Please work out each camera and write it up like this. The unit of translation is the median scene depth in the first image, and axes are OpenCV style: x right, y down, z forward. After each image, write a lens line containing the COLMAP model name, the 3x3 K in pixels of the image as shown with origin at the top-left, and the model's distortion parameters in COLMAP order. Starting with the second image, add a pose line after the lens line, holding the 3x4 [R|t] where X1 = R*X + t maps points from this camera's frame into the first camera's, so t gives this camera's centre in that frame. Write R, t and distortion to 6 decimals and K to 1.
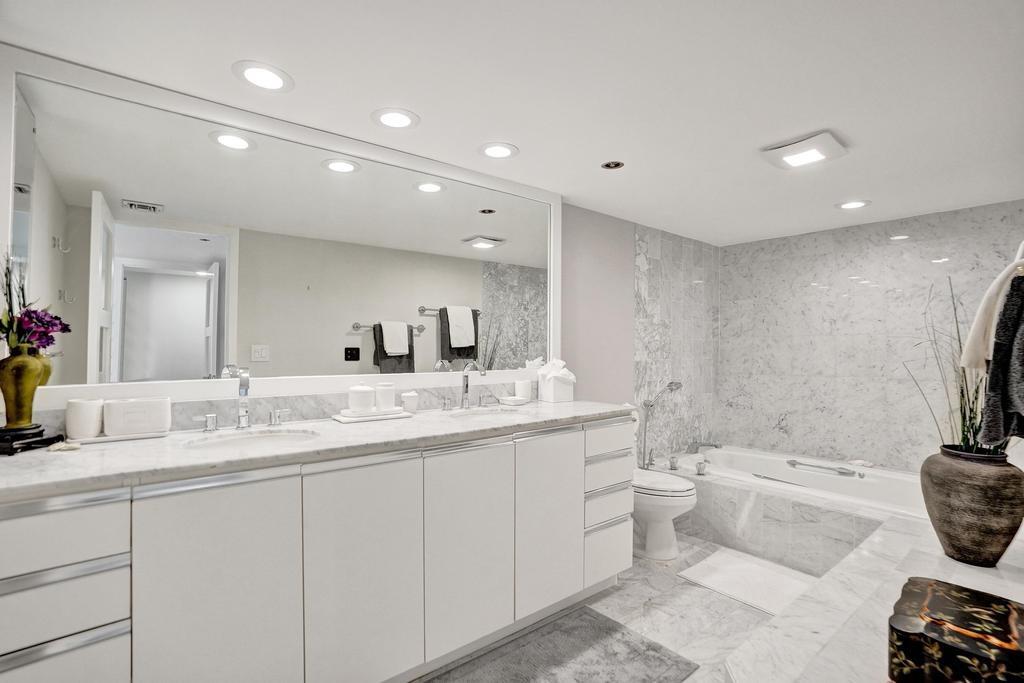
lens RADIAL K [[482.4, 0, 515.5], [0, 482.4, 344.1], [0, 0, 1]] dist [-0.072064, 0.032667]
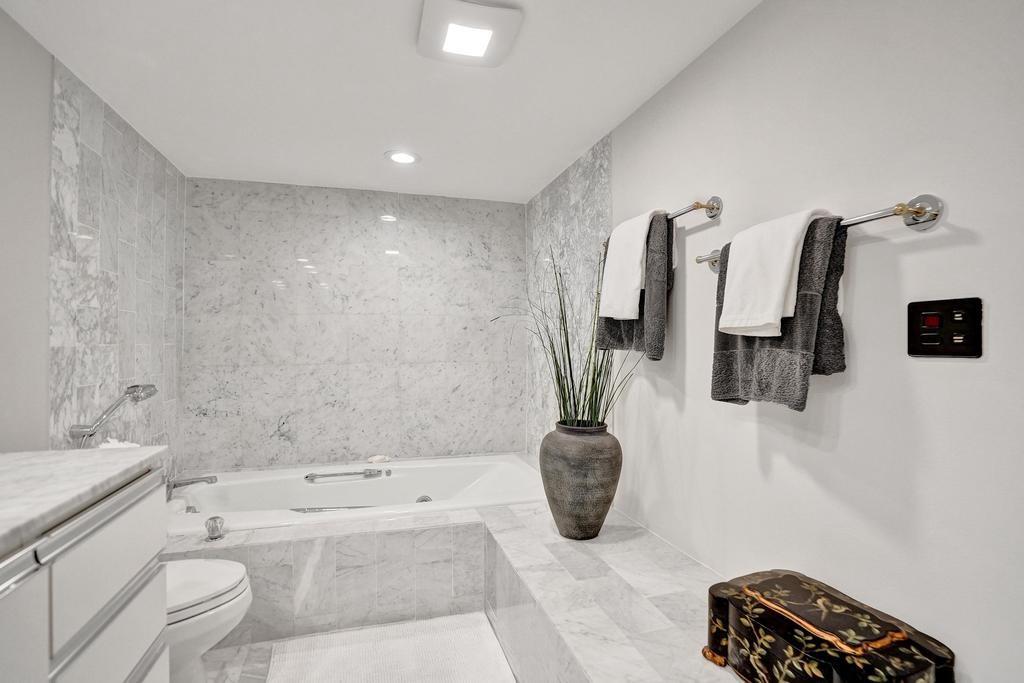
lens RADIAL K [[482.4, 0, 515.5], [0, 482.4, 344.1], [0, 0, 1]] dist [-0.072064, 0.032667]
pose [[0.373083, -0.005743, 0.927780, -0.005395], [-0.000875, 0.999978, 0.006542, 0.028654], [-0.927798, -0.003252, 0.373070, 0.396526]]
